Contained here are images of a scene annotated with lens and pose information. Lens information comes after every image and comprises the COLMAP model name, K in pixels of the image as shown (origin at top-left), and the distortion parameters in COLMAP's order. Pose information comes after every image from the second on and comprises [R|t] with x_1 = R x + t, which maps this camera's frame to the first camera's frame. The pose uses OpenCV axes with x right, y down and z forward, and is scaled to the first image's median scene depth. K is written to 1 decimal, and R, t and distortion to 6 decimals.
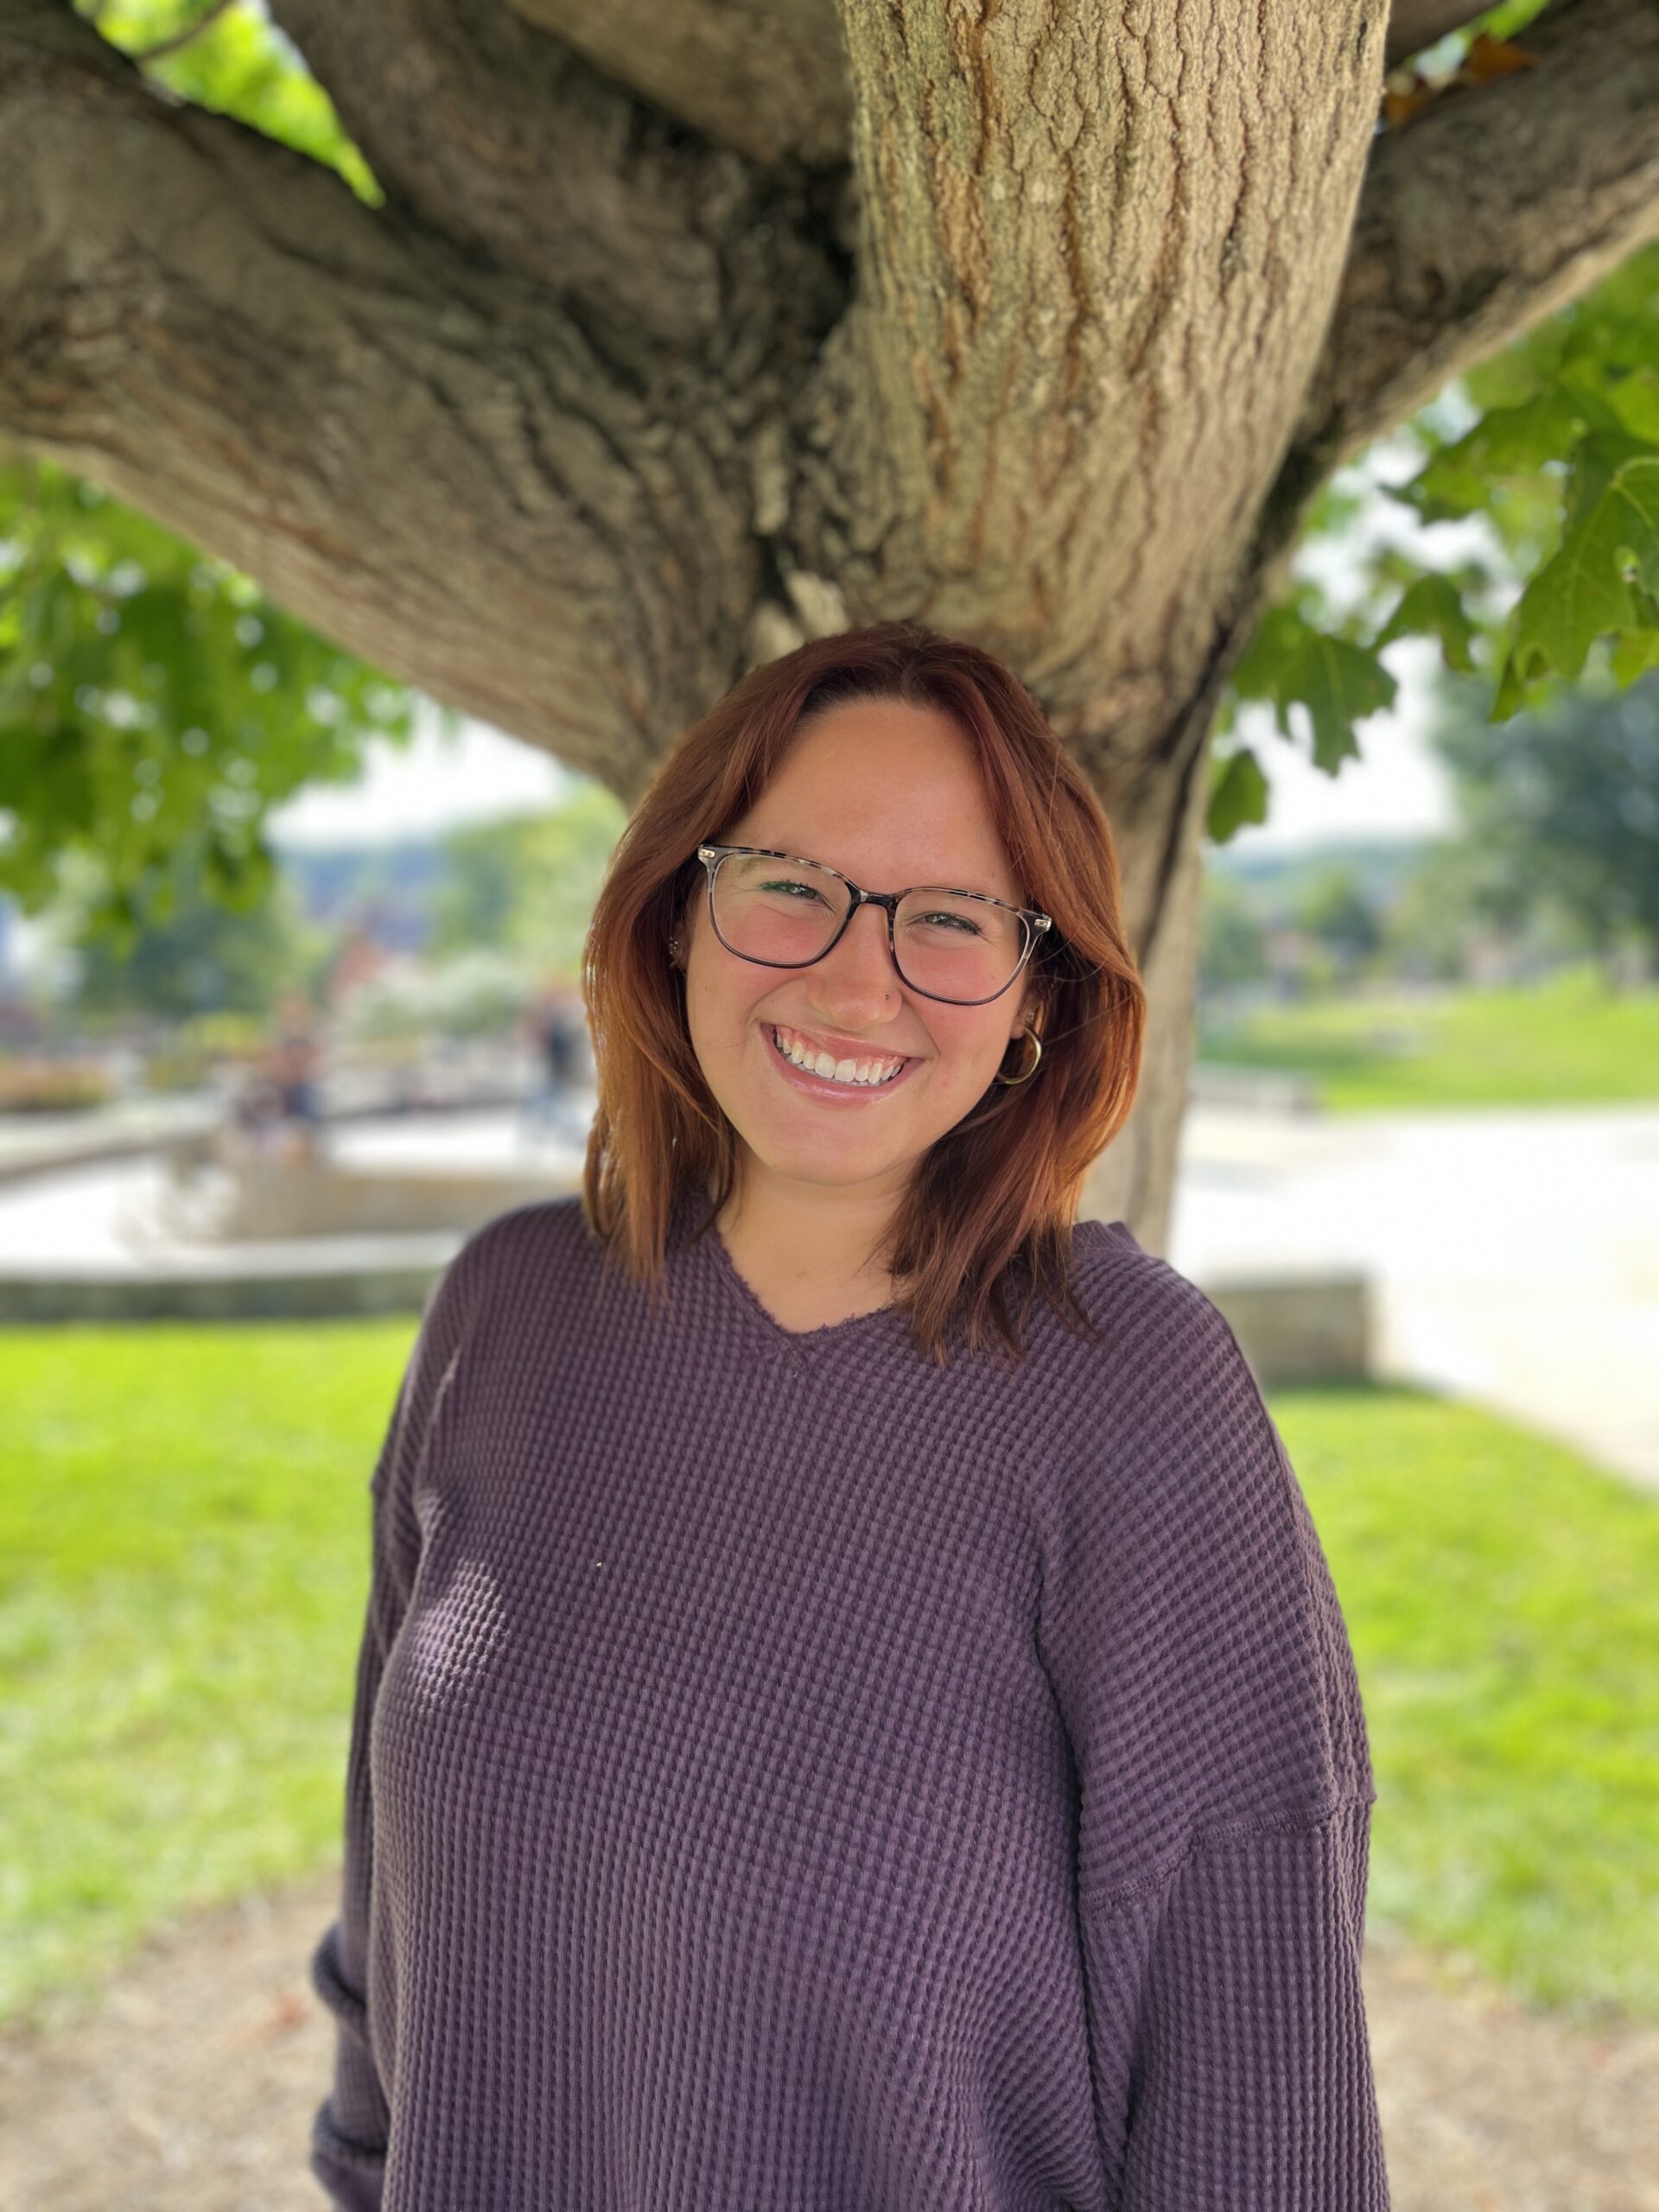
lens RADIAL K [[1681.6, 0, 822.2], [0, 1681.6, 1097.3], [0, 0, 1]] dist [0.050737, -0.063731]
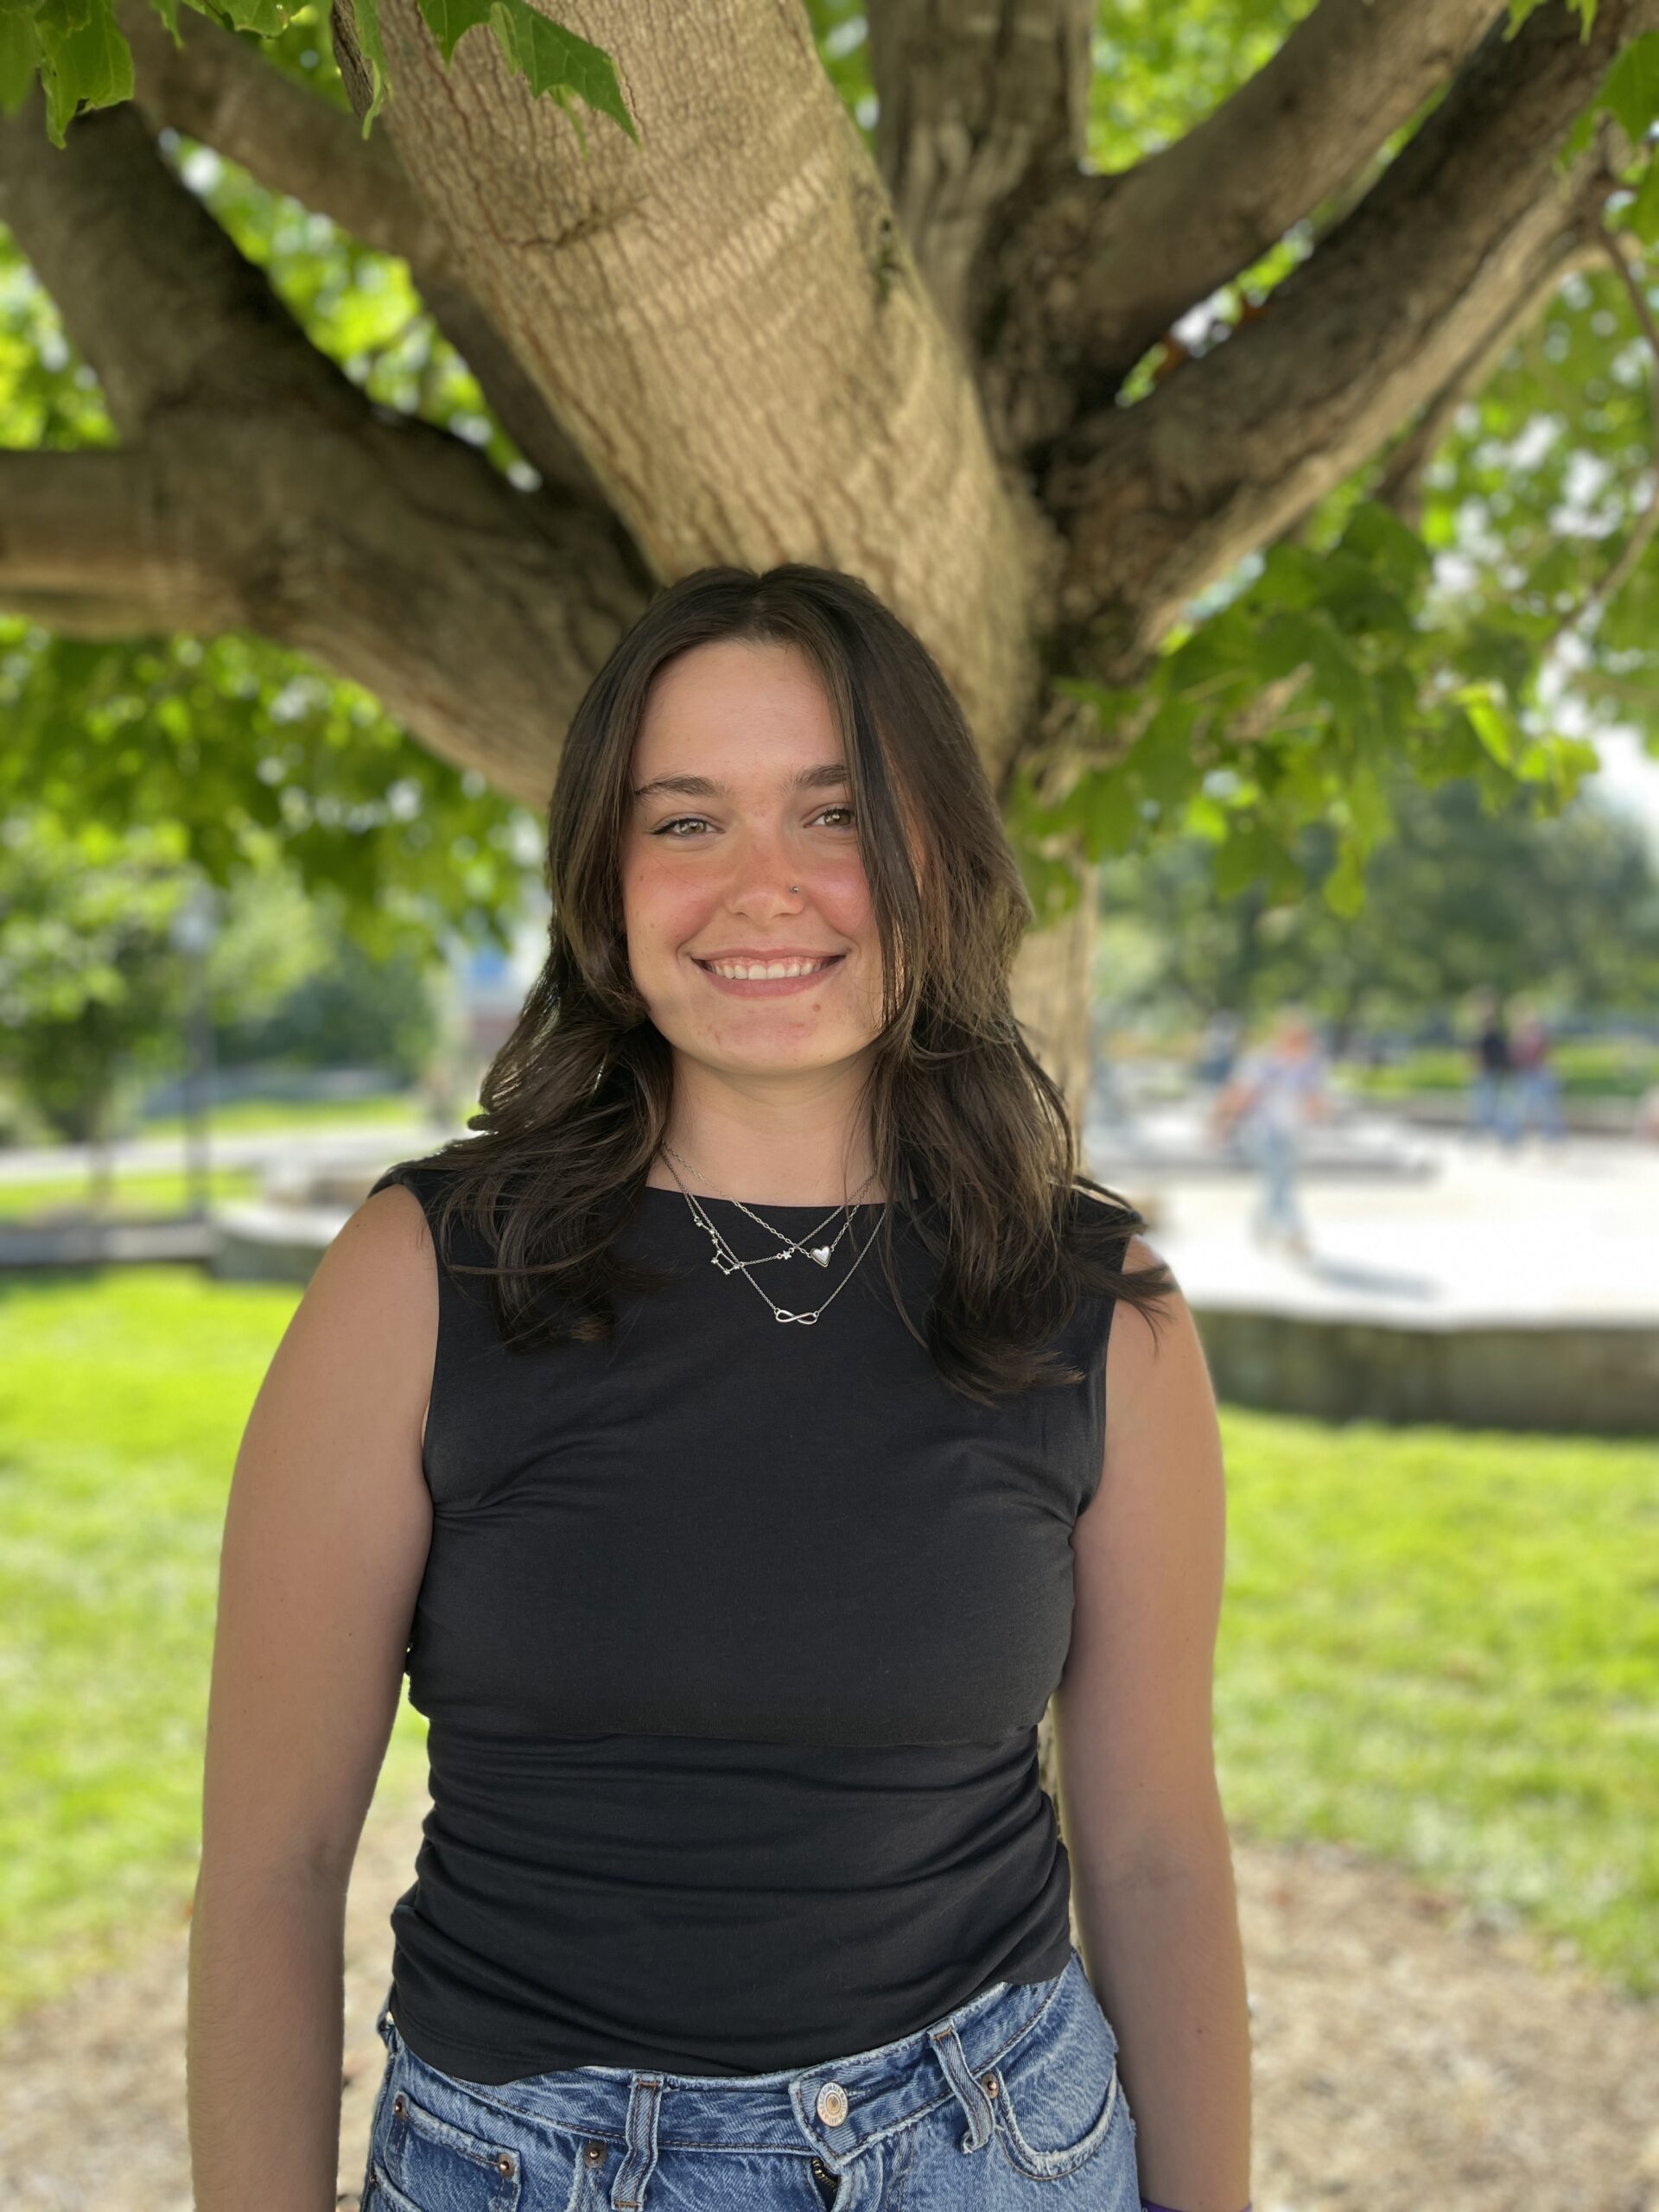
lens RADIAL K [[1681.6, 0, 817.4], [0, 1681.6, 1104.7], [0, 0, 1]] dist [0.050737, -0.063731]
pose [[0.963426, 0.029724, -0.266322, 0.428157], [-0.031781, 0.999489, -0.003418, 0.008392], [0.266085, 0.011756, 0.963878, -0.320689]]
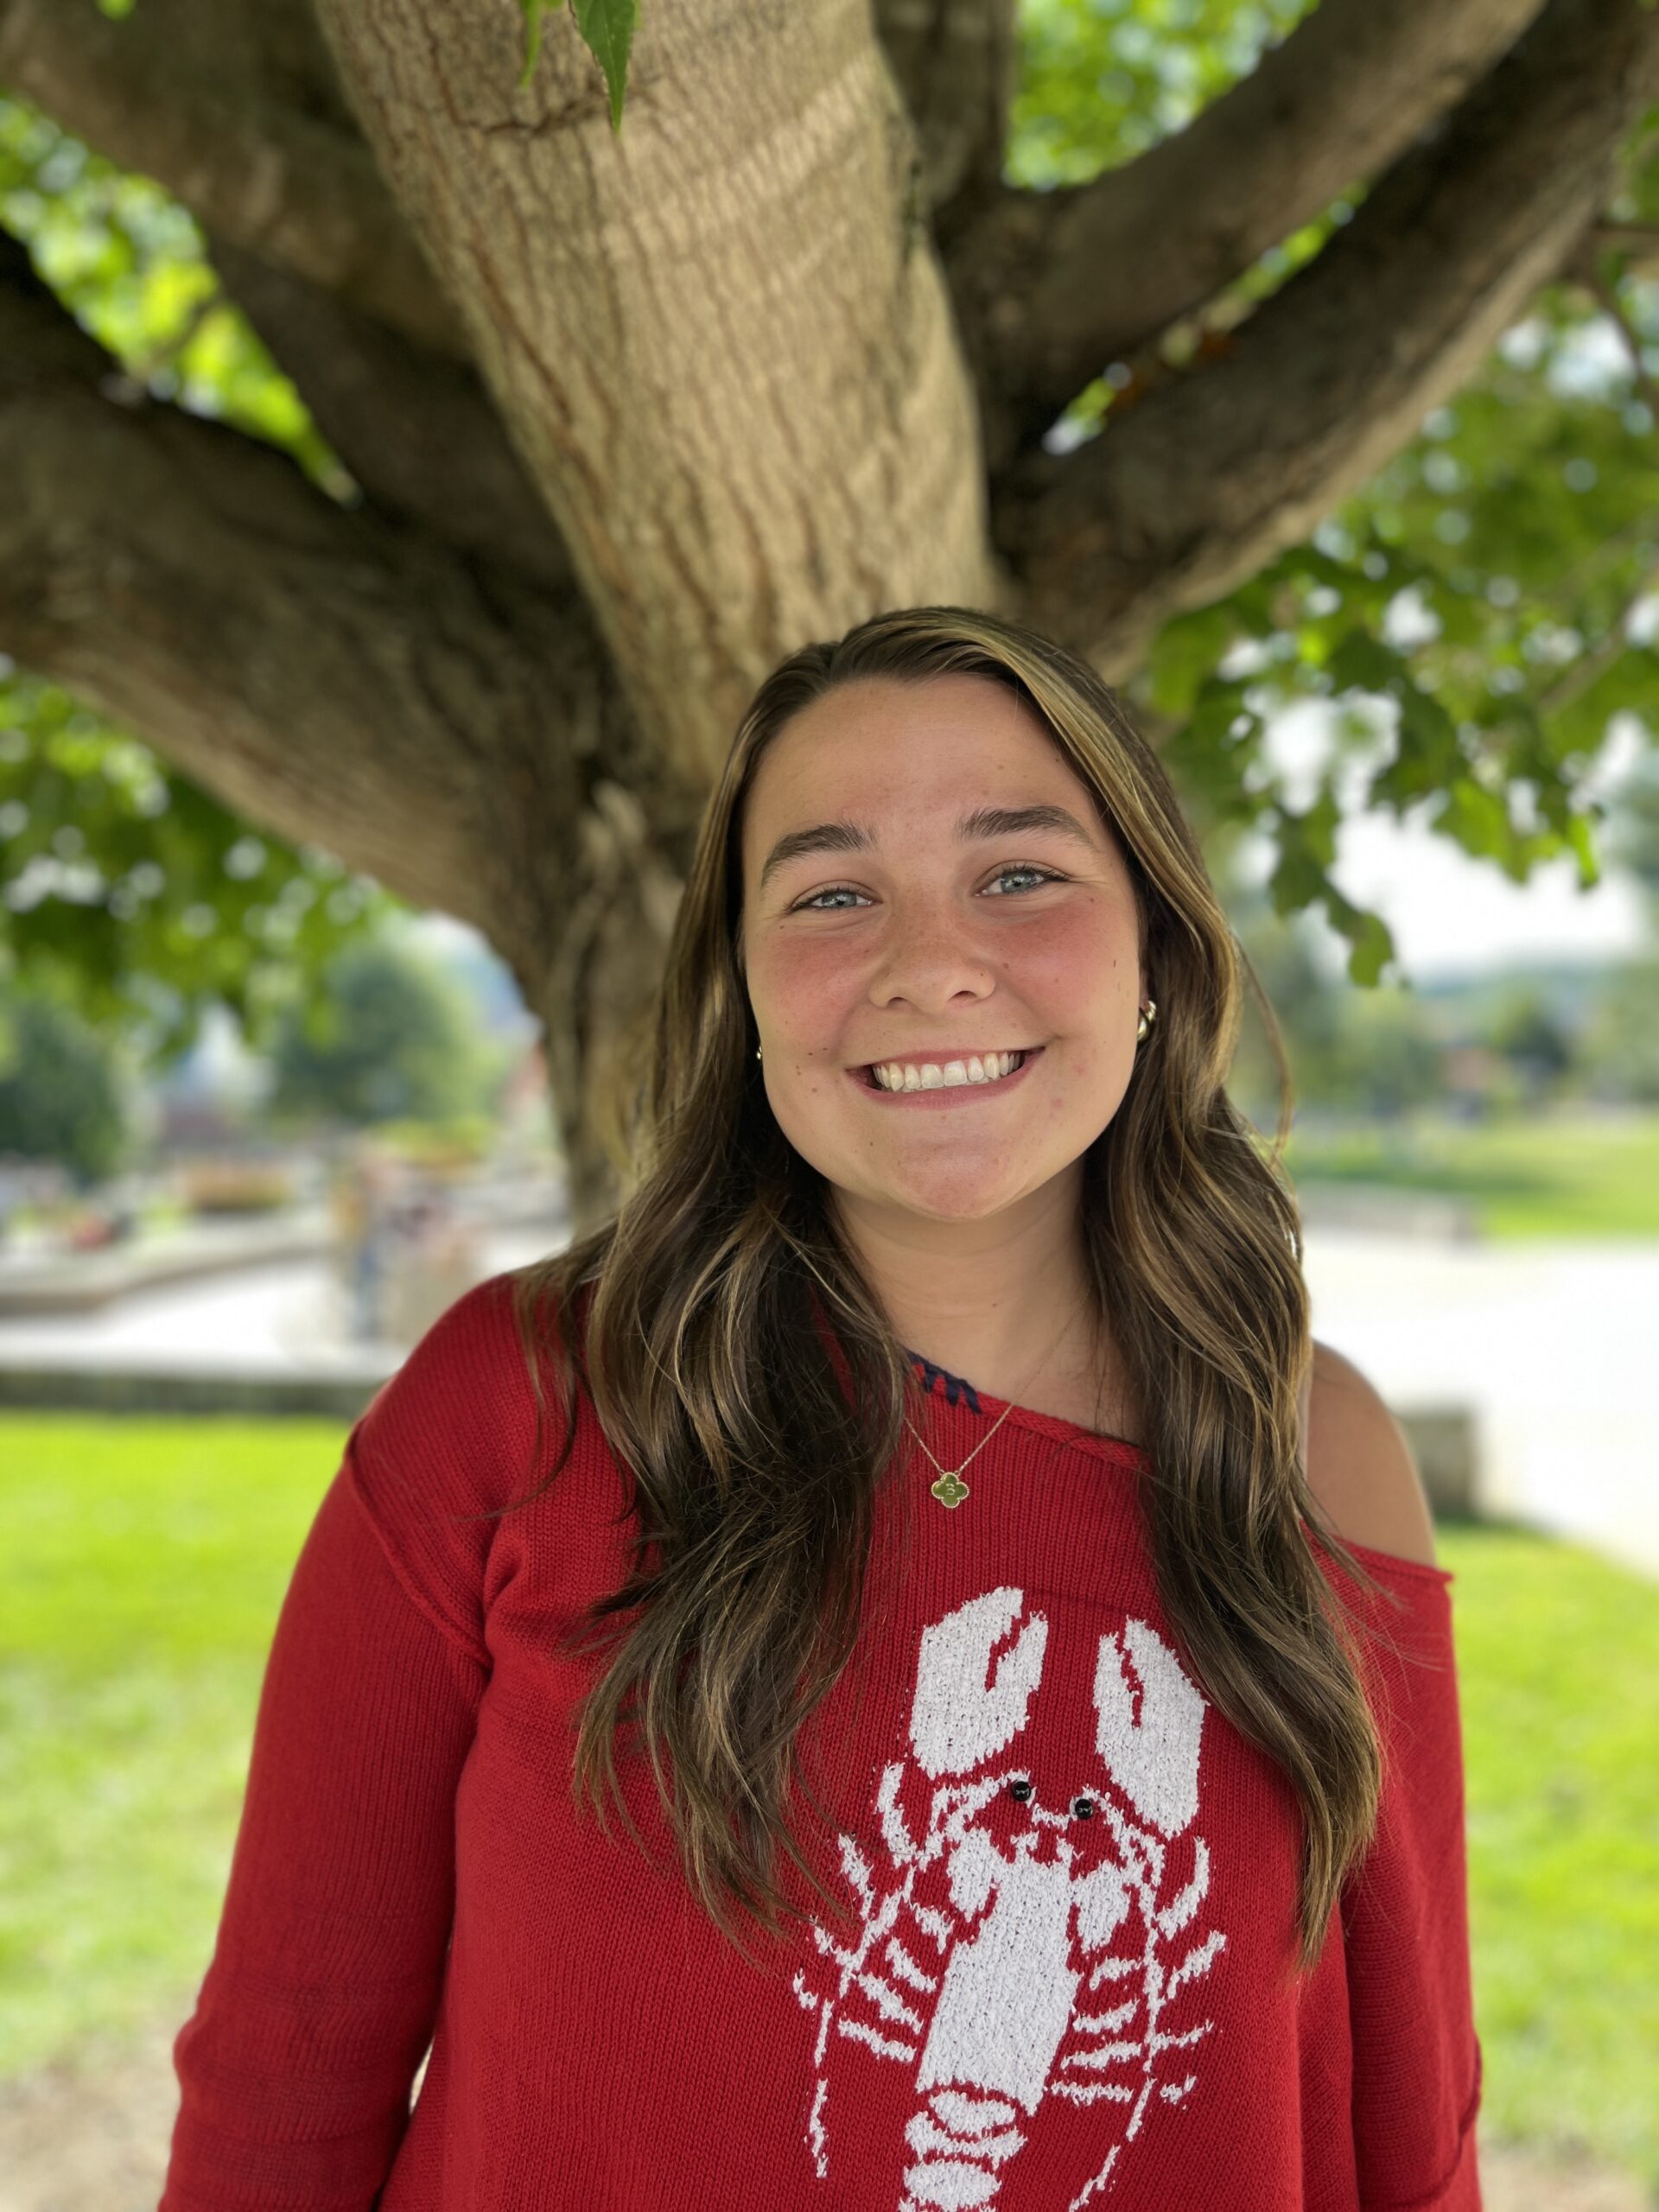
lens RADIAL K [[1681.6, 0, 821.6], [0, 1681.6, 1100.7], [0, 0, 1]] dist [0.050737, -0.063731]
pose [[0.994867, 0.012224, -0.100452, 0.245139], [-0.018795, 0.997726, -0.064728, -0.009976], [0.099432, 0.066284, 0.992834, -0.154376]]
